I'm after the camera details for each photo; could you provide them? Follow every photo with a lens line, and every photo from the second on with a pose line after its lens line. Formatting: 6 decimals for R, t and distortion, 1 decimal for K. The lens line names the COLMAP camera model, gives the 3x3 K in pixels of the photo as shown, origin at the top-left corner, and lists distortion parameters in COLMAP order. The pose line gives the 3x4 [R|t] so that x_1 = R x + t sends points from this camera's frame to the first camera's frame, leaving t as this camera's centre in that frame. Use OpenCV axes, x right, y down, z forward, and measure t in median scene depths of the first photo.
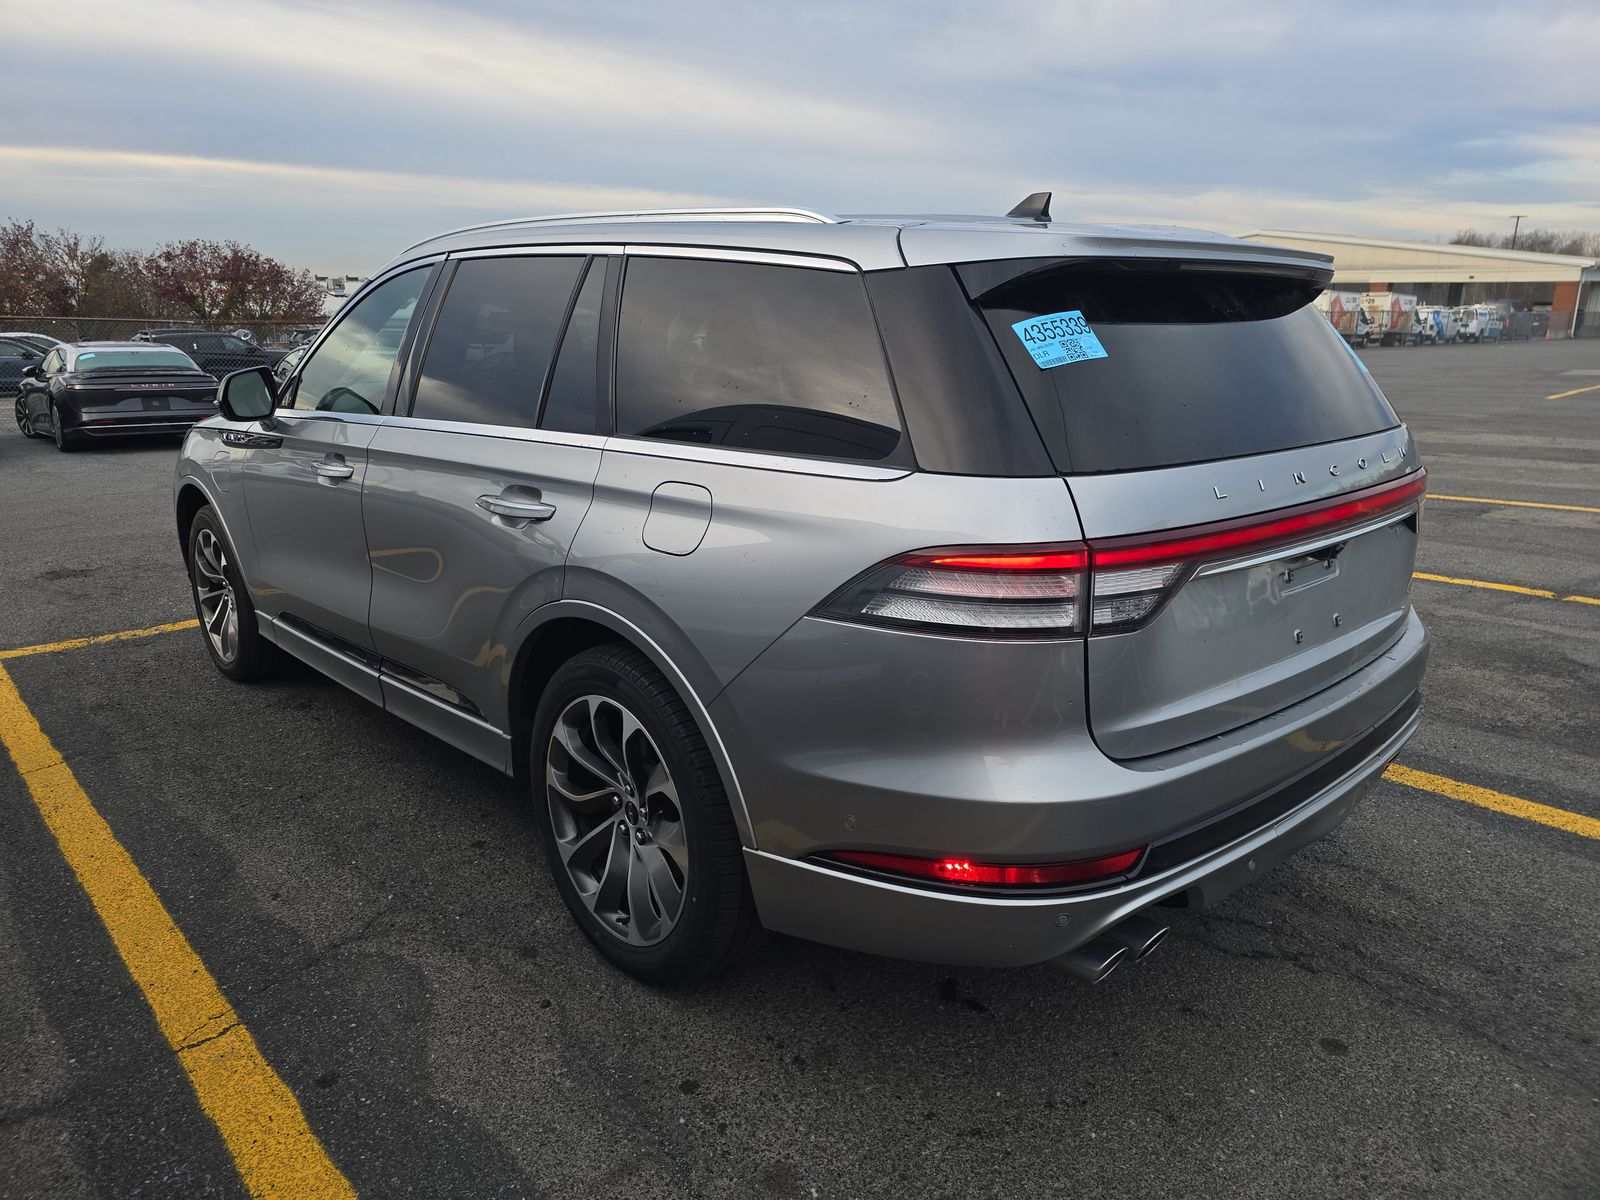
lens RADIAL K [[1082.7, 0, 795.5], [0, 1082.7, 600.1], [0, 0, 1]] dist [0.007891, -0.006697]
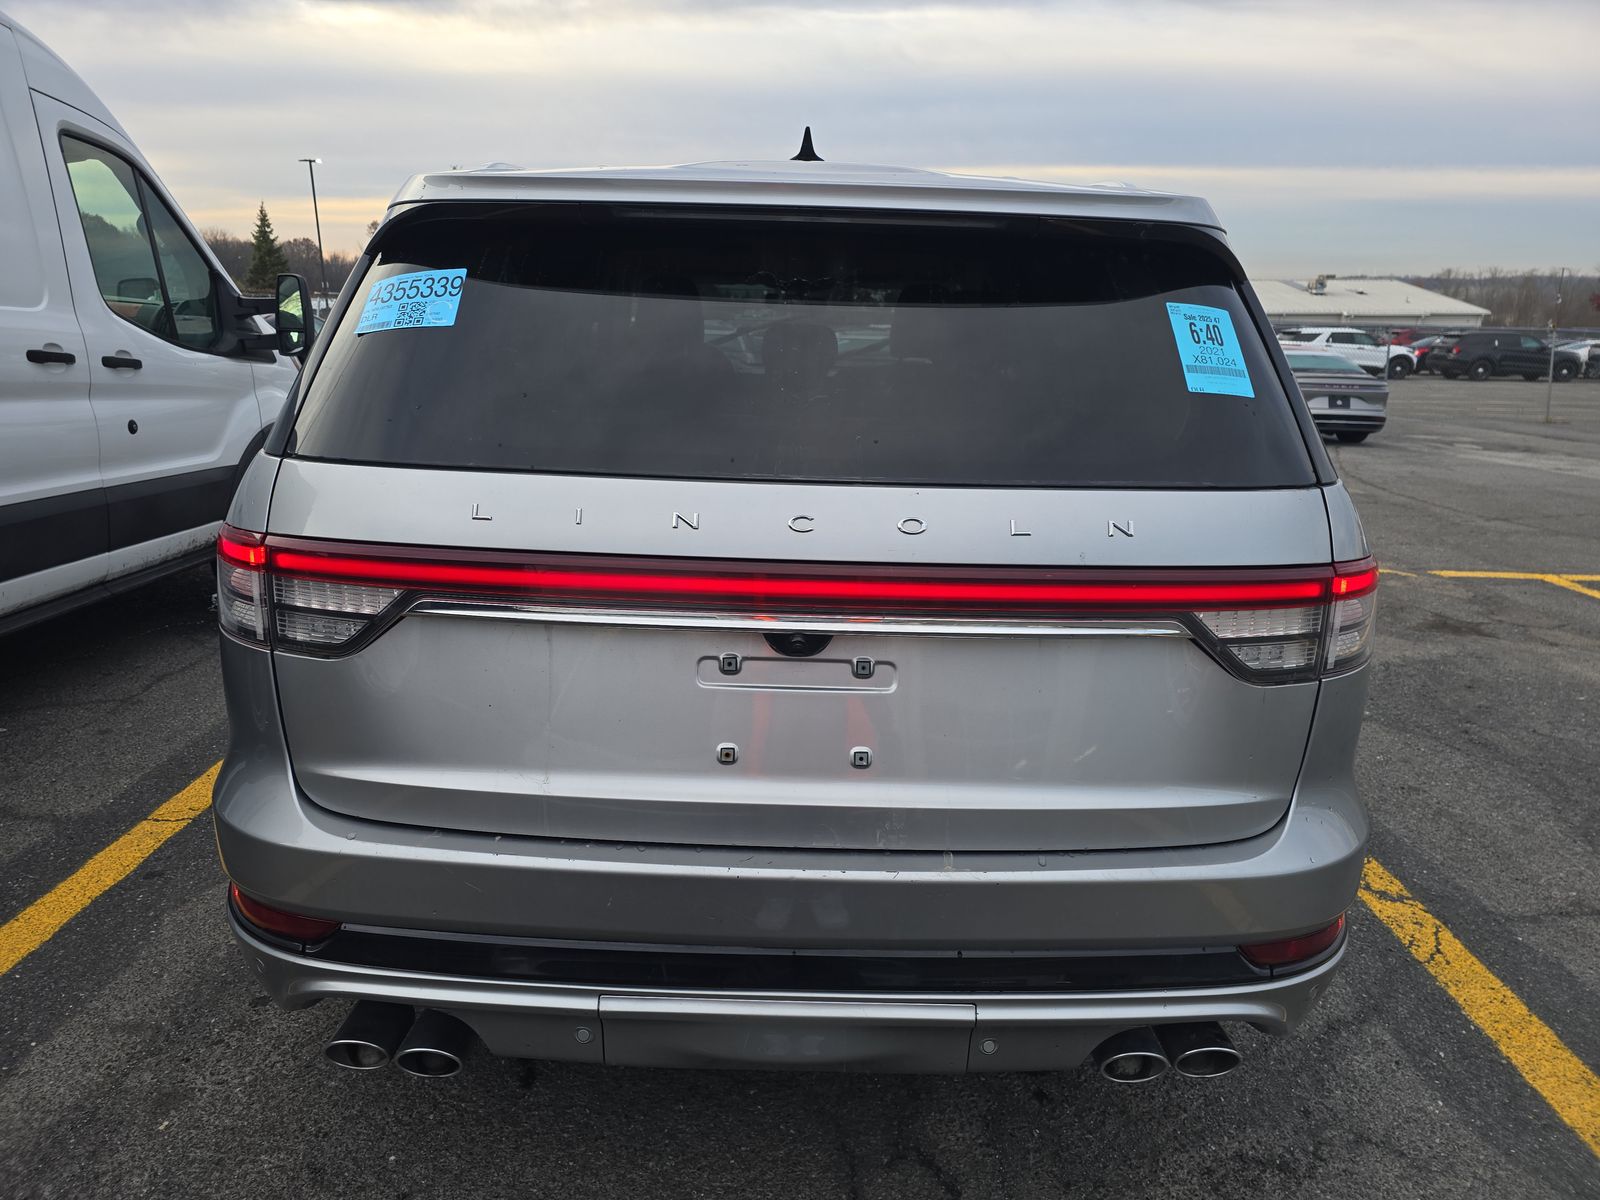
lens RADIAL K [[1082.7, 0, 801.9], [0, 1082.7, 593.1], [0, 0, 1]] dist [0.007891, -0.006697]
pose [[0.733542, 0.188187, -0.653071, 0.924754], [-0.190816, 0.979278, 0.067857, -0.119864], [0.652307, 0.074840, 0.754251, 0.515853]]
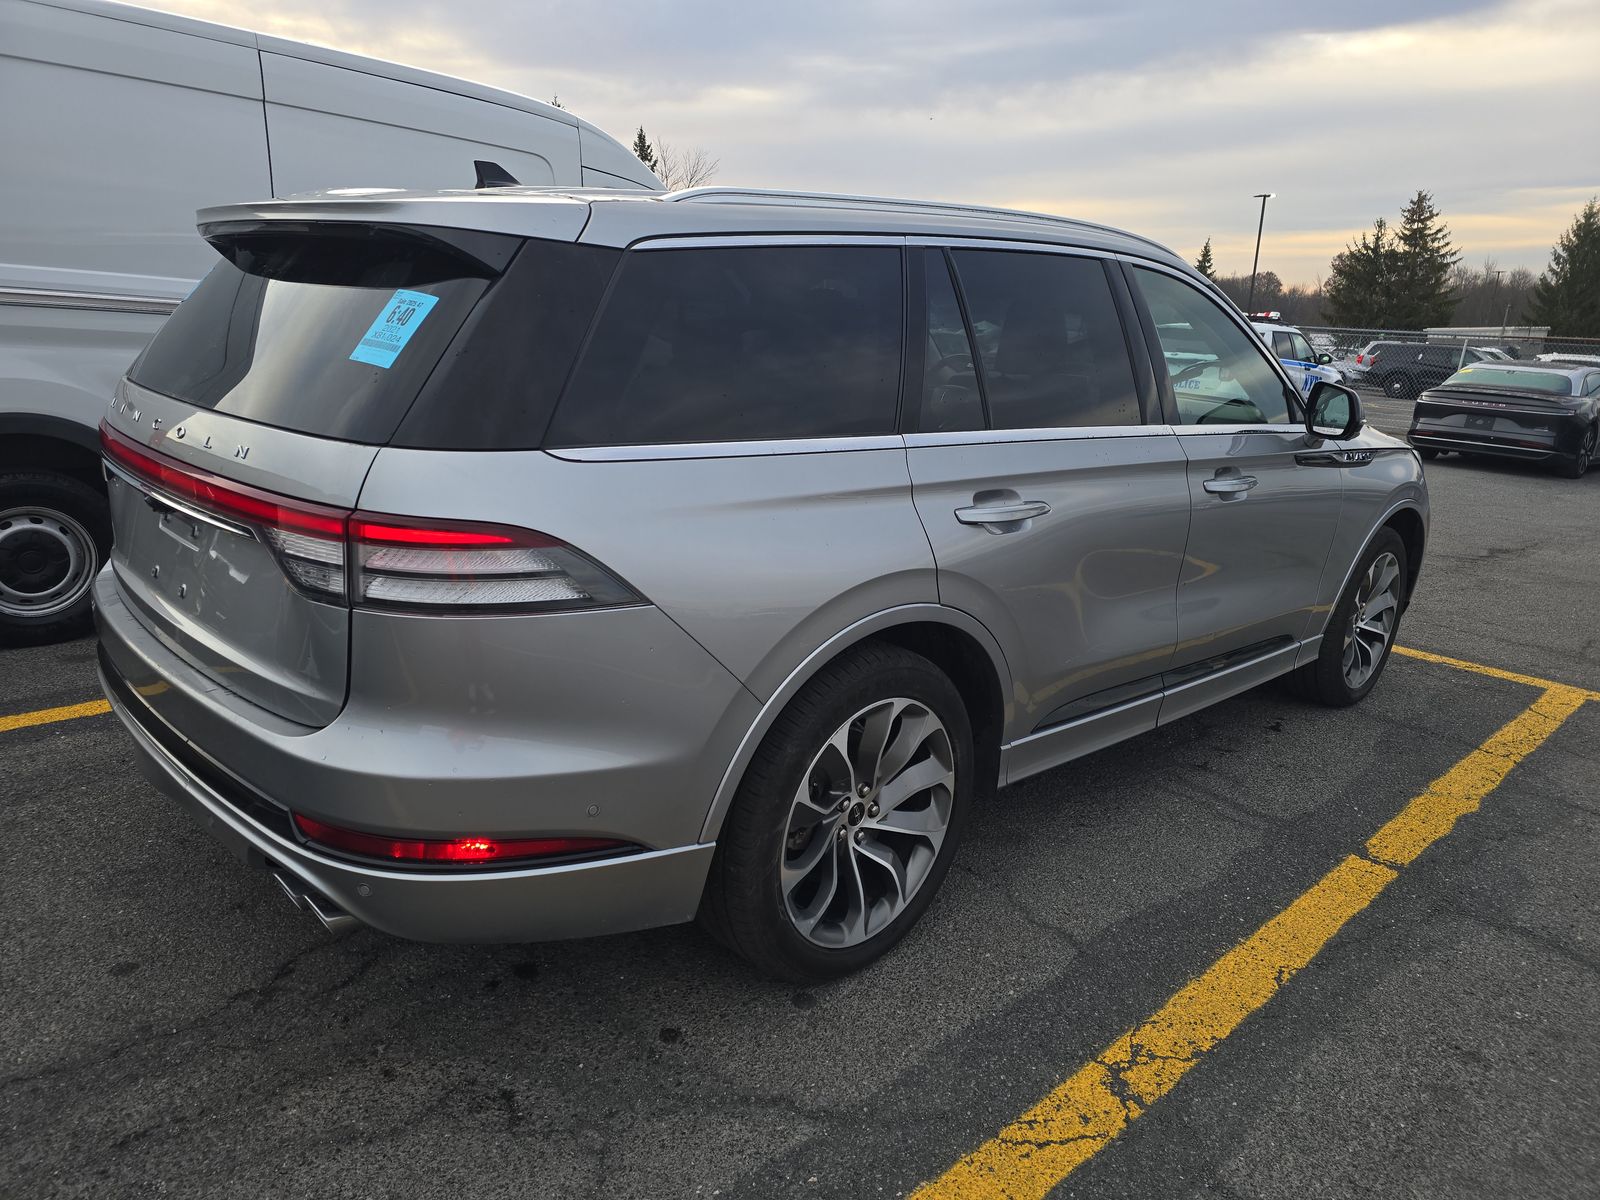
lens RADIAL K [[1082.7, 0, 791.2], [0, 1082.7, 598.4], [0, 0, 1]] dist [0.007891, -0.006697]
pose [[0.020888, 0.260955, -0.965125, 1.512357], [-0.297363, 0.923270, 0.243202, -0.384155], [0.954536, 0.281912, 0.096884, 1.497332]]
